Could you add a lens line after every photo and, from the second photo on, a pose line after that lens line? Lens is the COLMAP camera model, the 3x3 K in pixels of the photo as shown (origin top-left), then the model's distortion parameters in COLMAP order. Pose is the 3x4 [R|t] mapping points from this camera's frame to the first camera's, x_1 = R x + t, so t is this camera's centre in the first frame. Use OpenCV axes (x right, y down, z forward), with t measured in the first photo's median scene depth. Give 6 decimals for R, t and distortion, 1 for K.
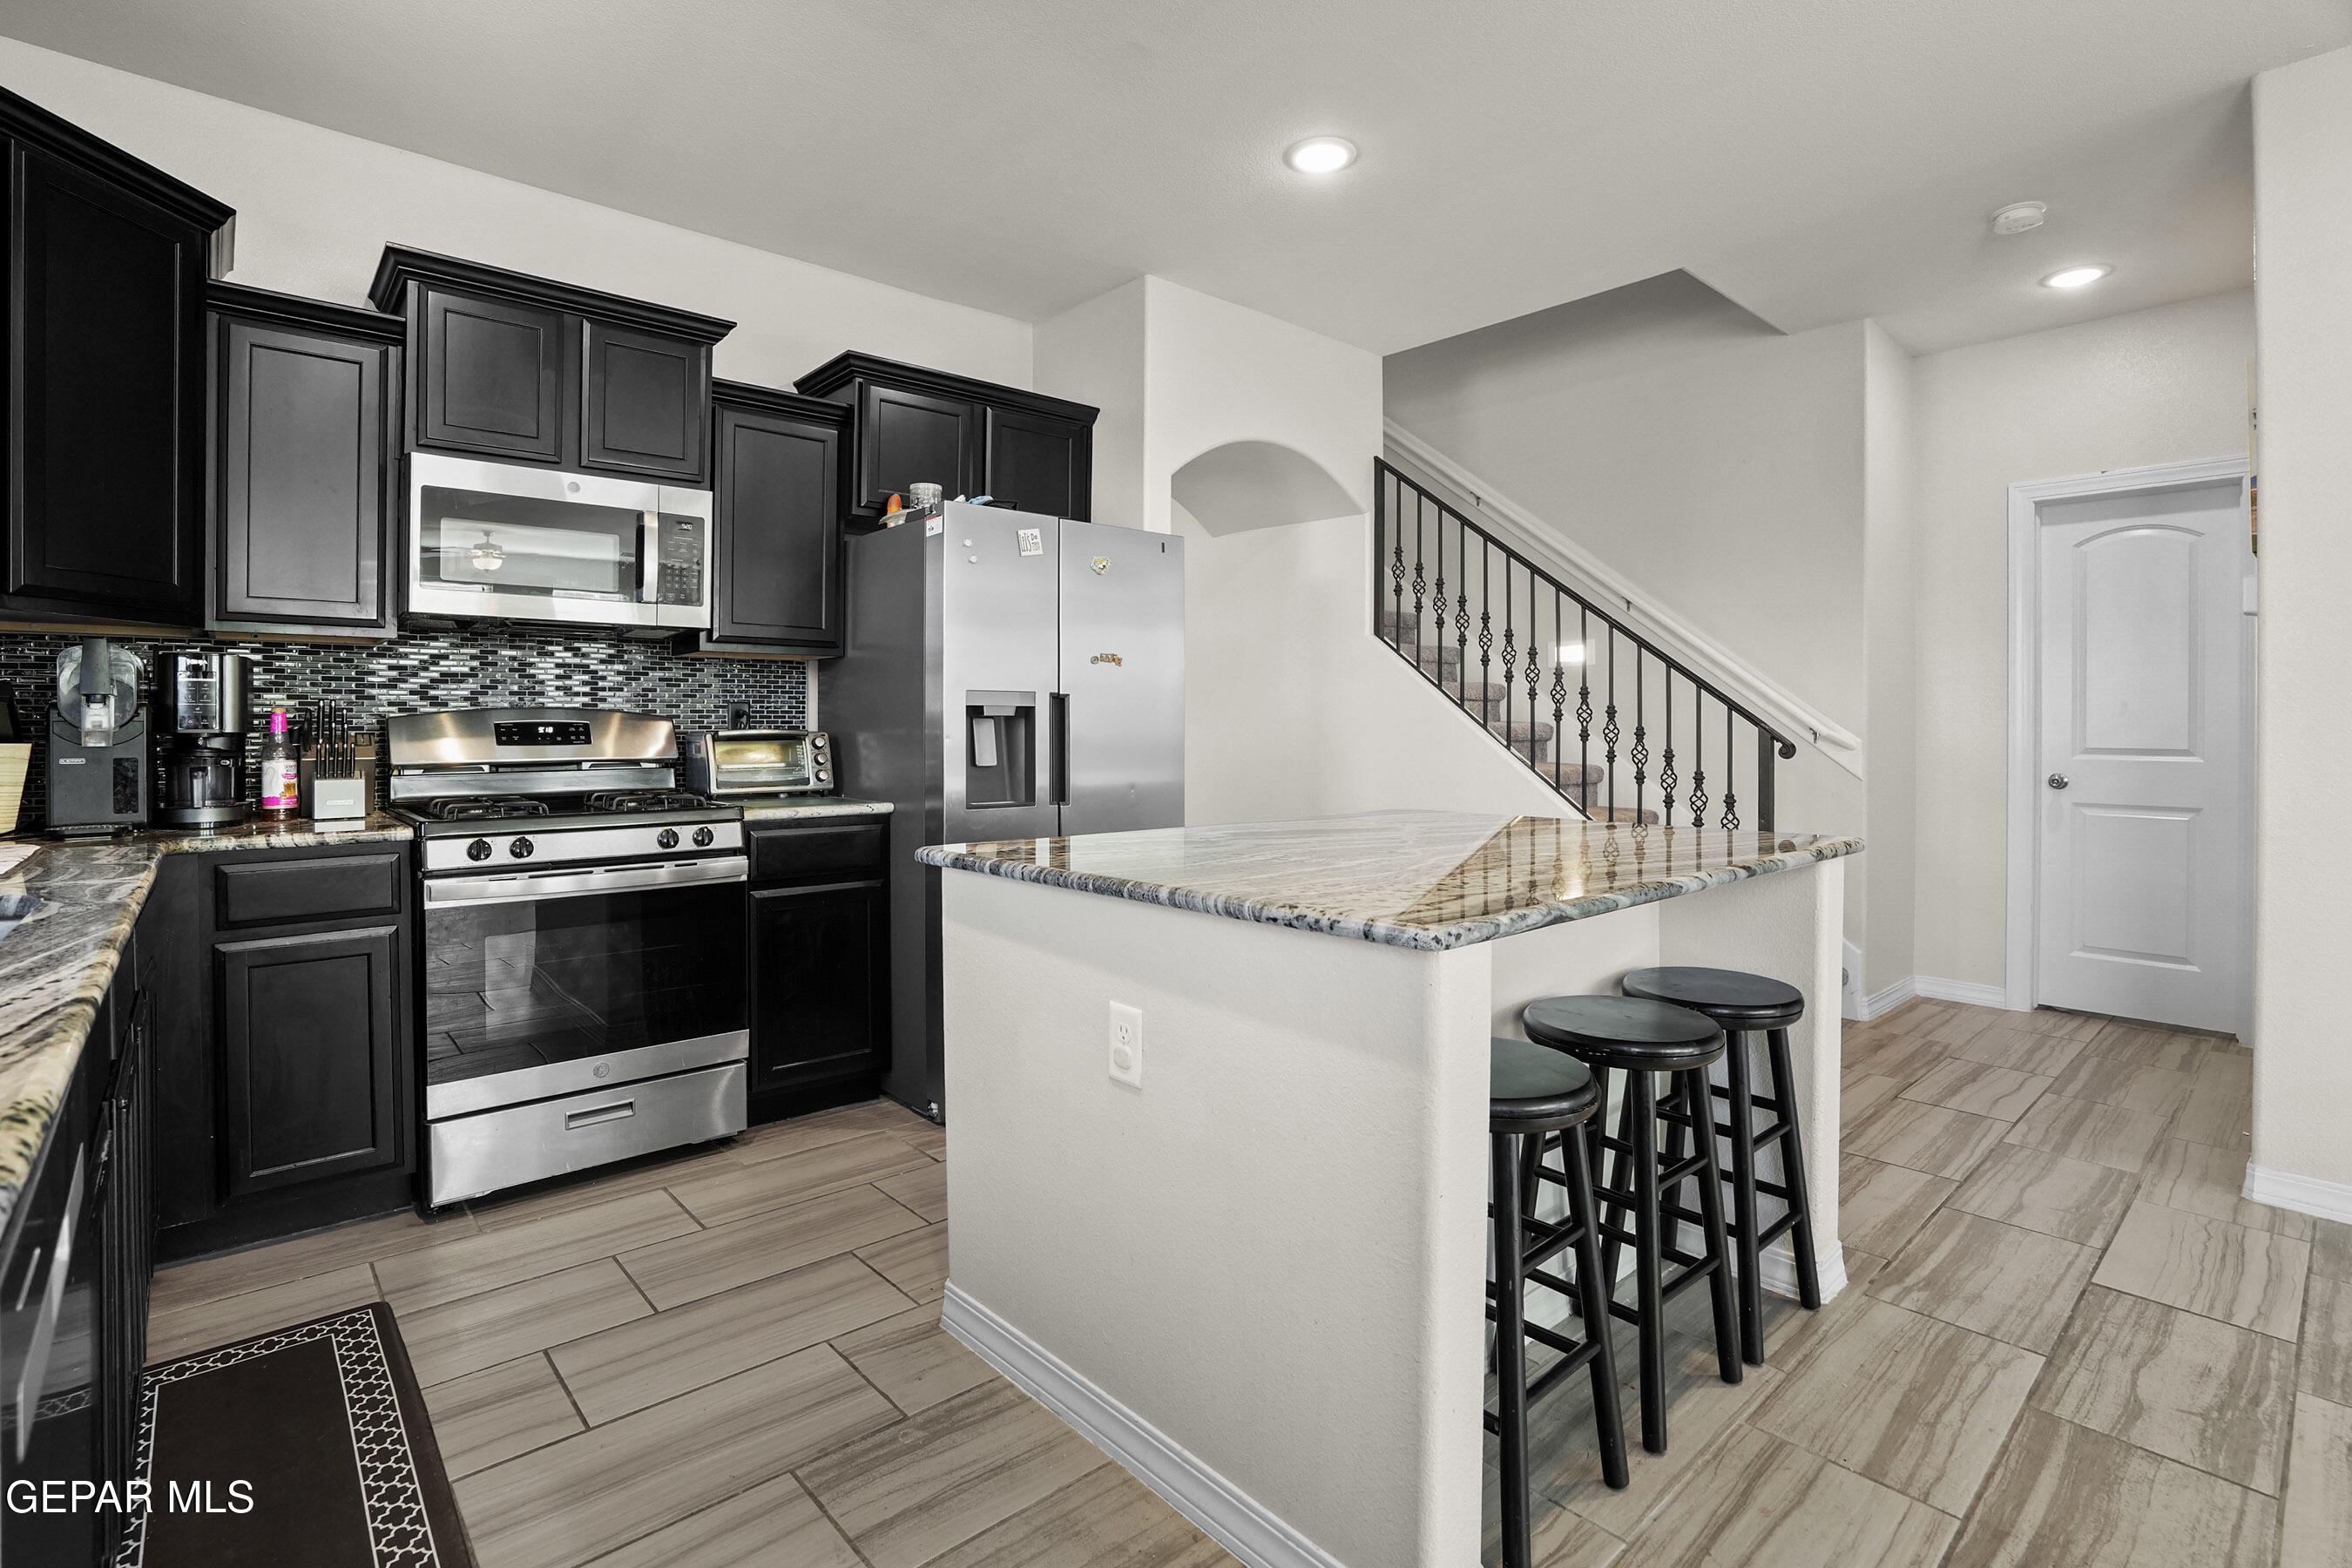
lens RADIAL K [[1087.5, 0, 1159.7], [0, 1087.5, 734.6], [0, 0, 1]] dist [-0.025641, 0.000984]
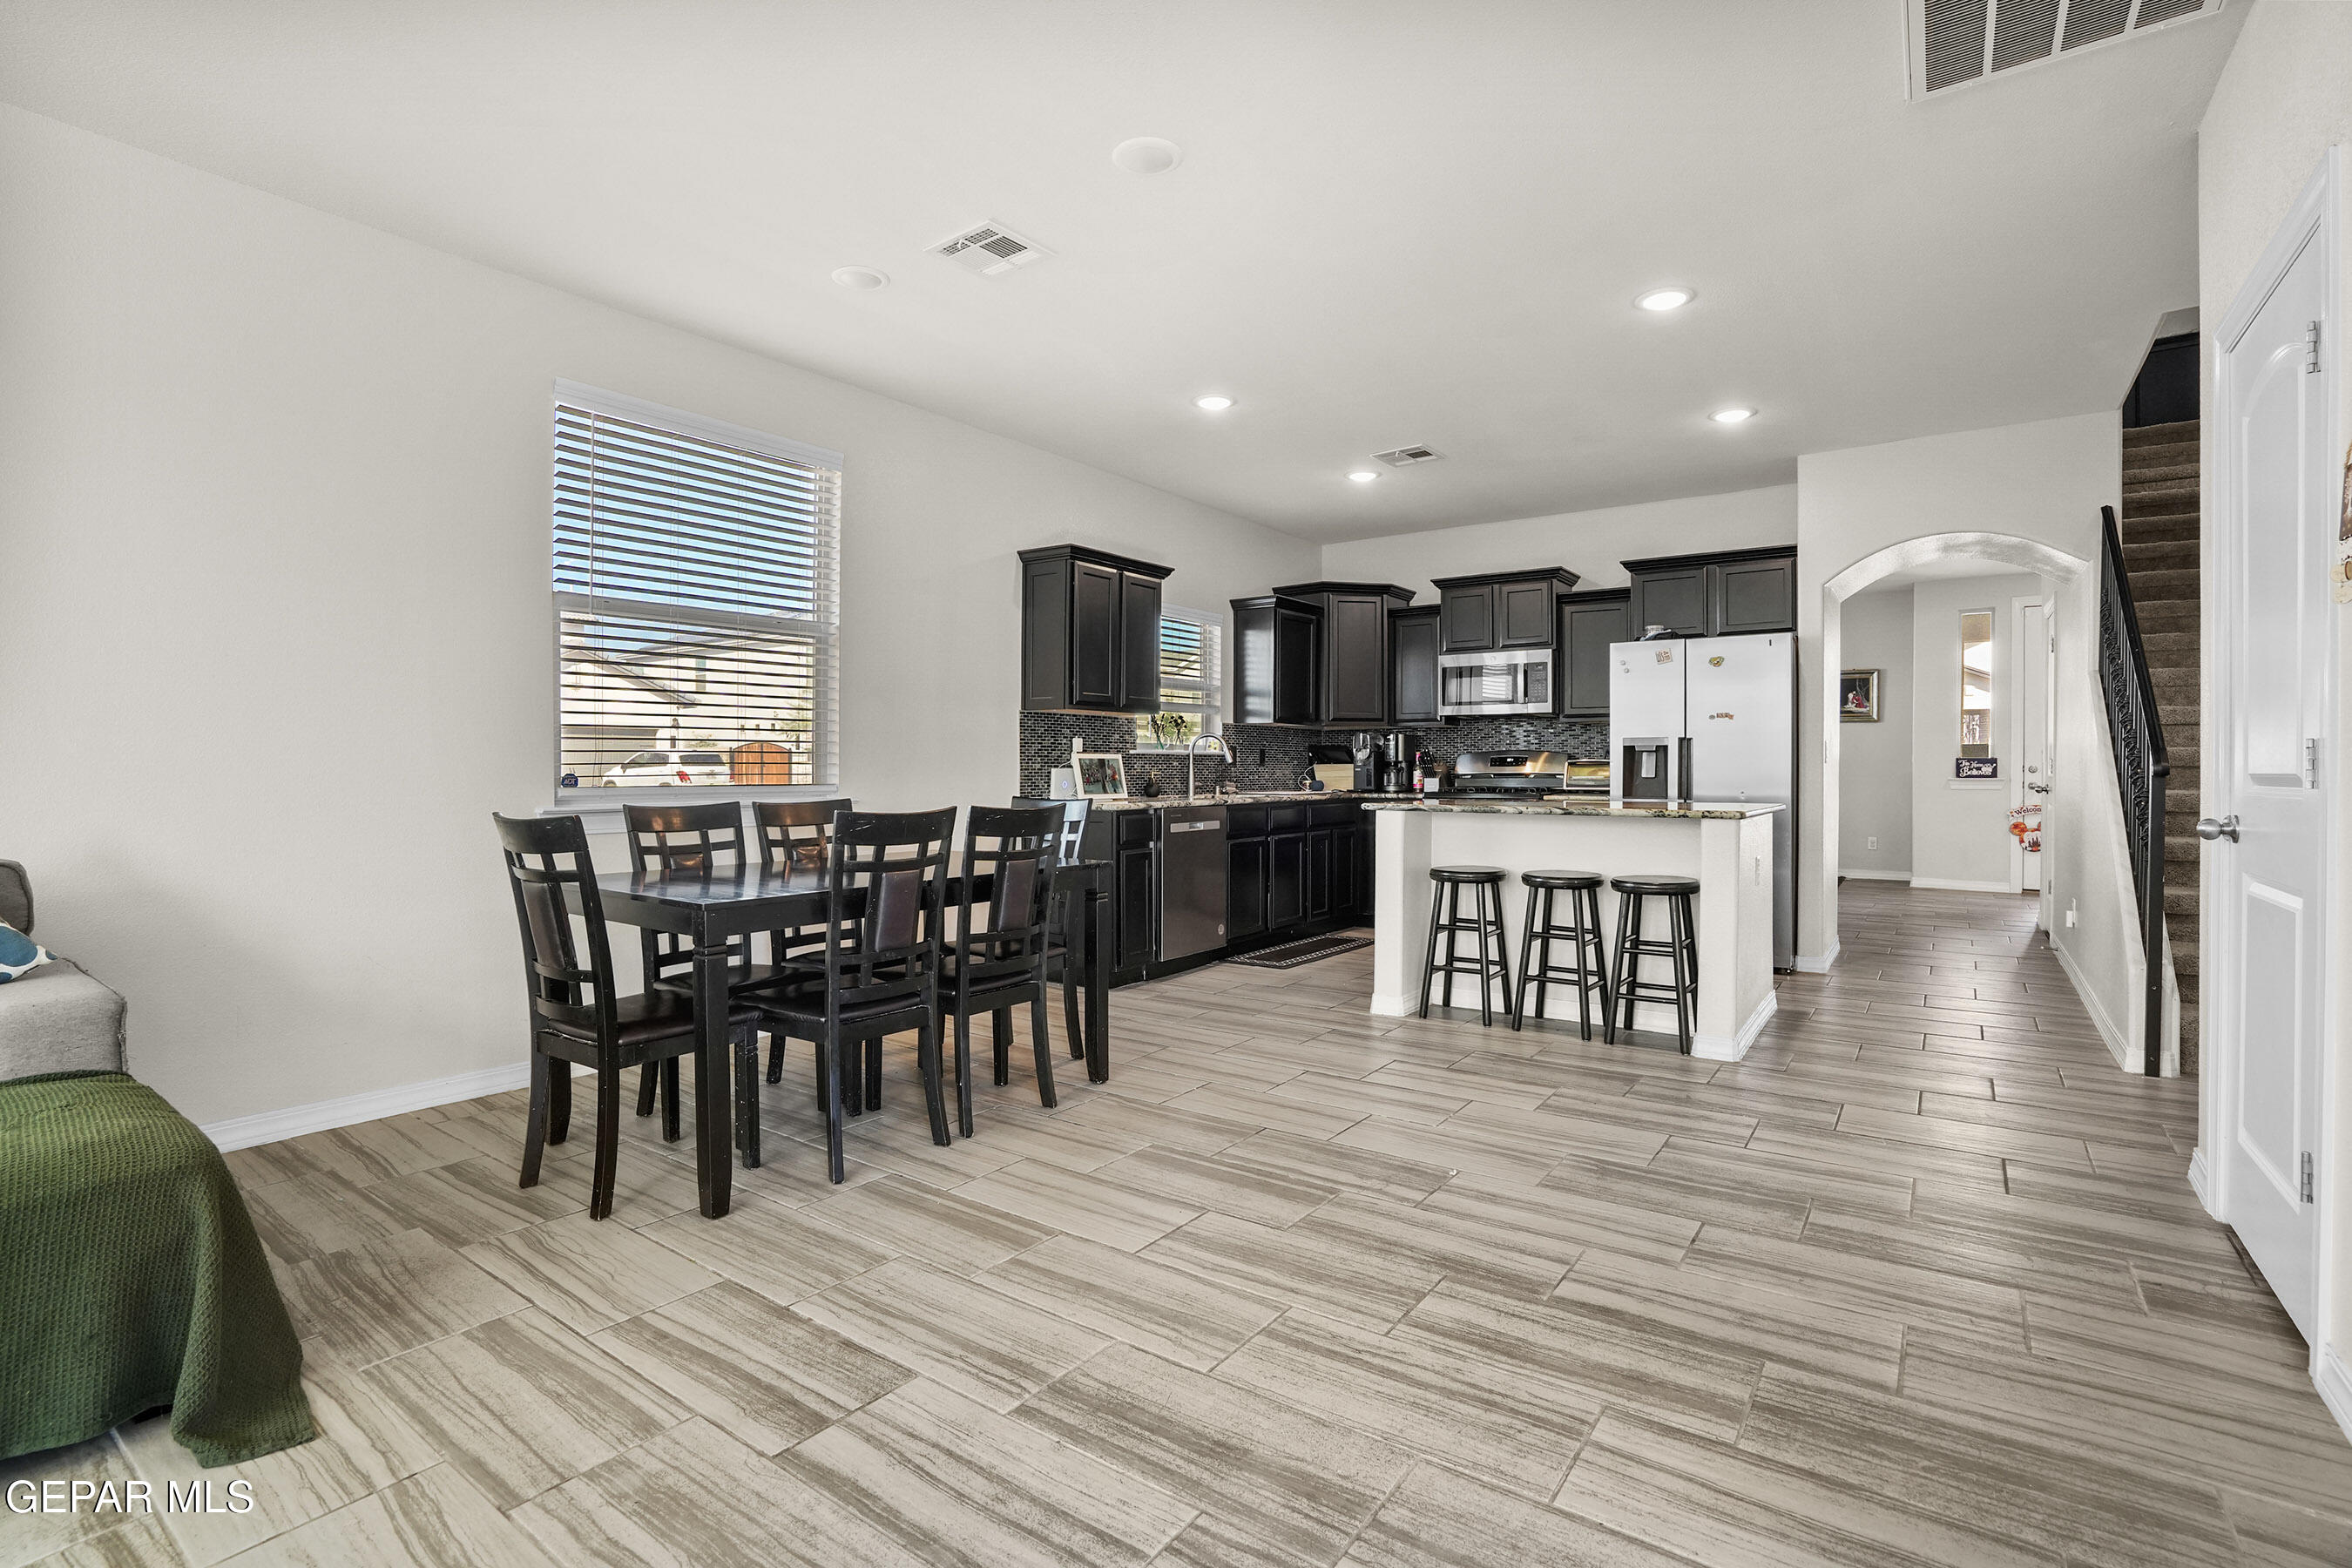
lens RADIAL K [[1087.5, 0, 1171.2], [0, 1087.5, 763.2], [0, 0, 1]] dist [-0.077707, 0.033307]
pose [[0.220465, -0.003270, -0.975389, 1.551770], [-0.008129, 0.999953, -0.005190, 0.021426], [0.975361, 0.009073, 0.220428, -0.215531]]
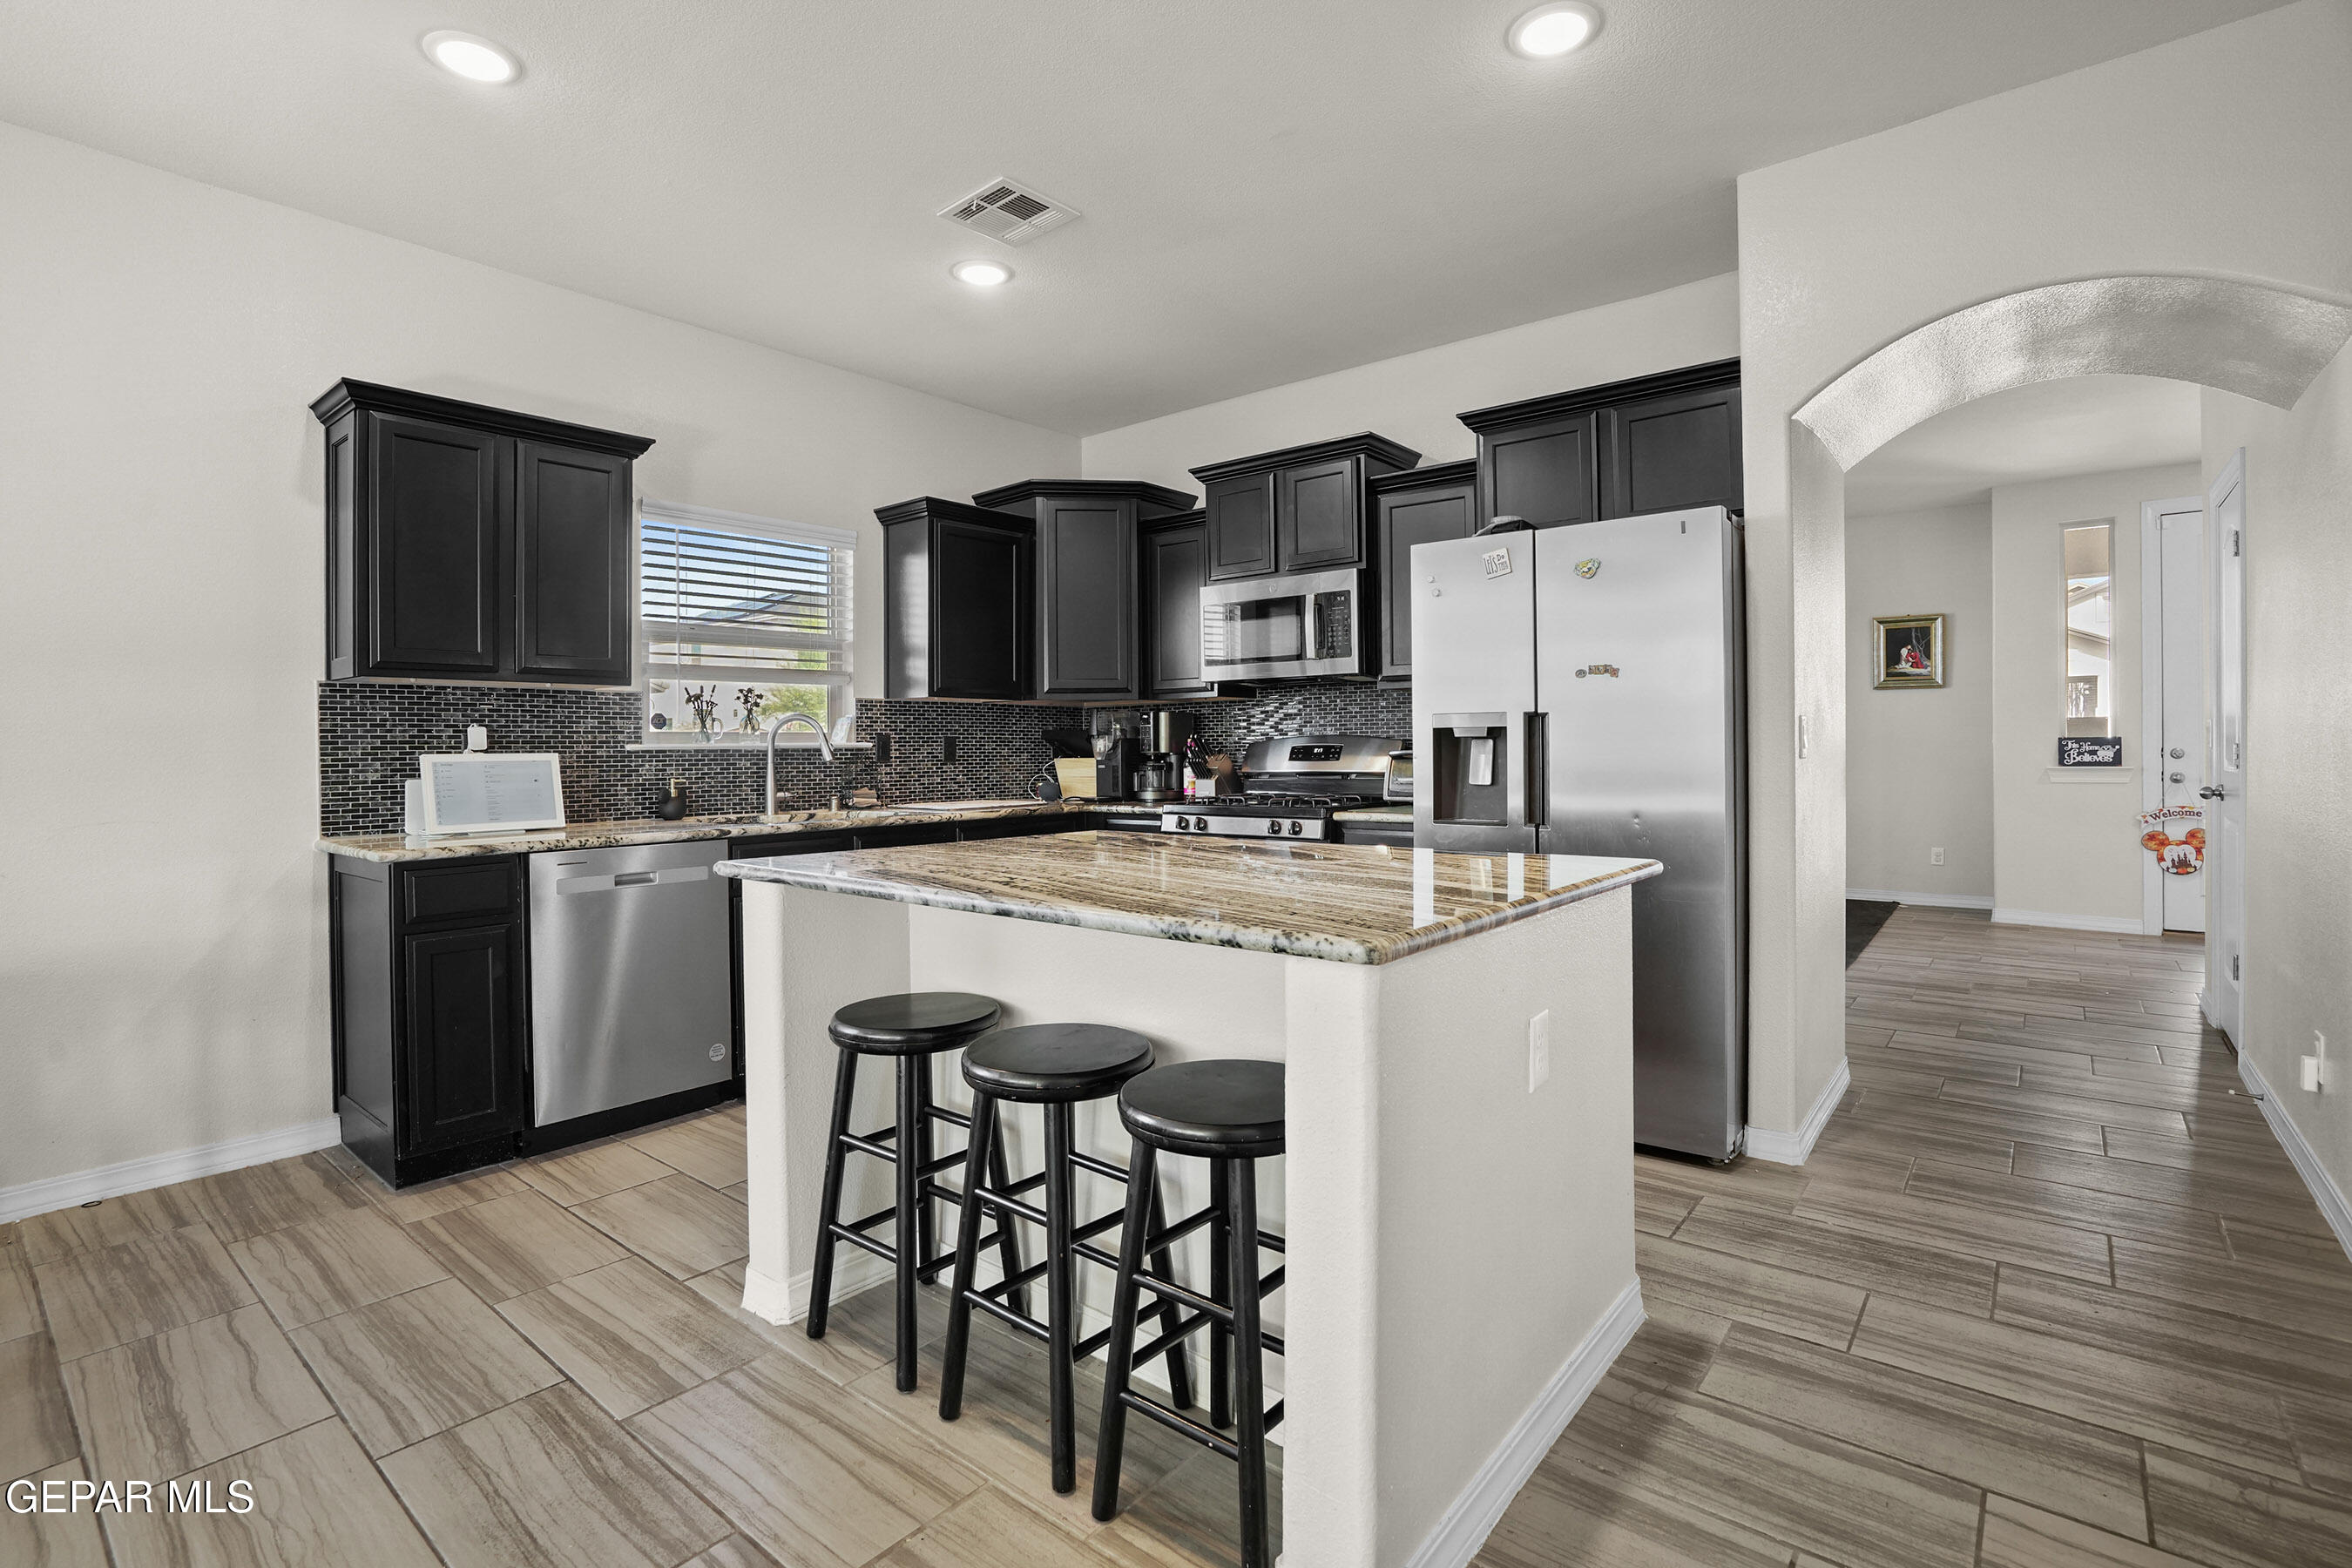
lens RADIAL K [[1094.2, 0, 1176.3], [0, 1094.2, 751.0], [0, 0, 1]] dist [-0.069339, 0.027192]
pose [[0.166884, 0.001128, -0.985976, 0.870480], [0.001724, 0.999997, 0.001436, -0.006317], [0.985975, -0.001940, 0.166882, 0.580024]]
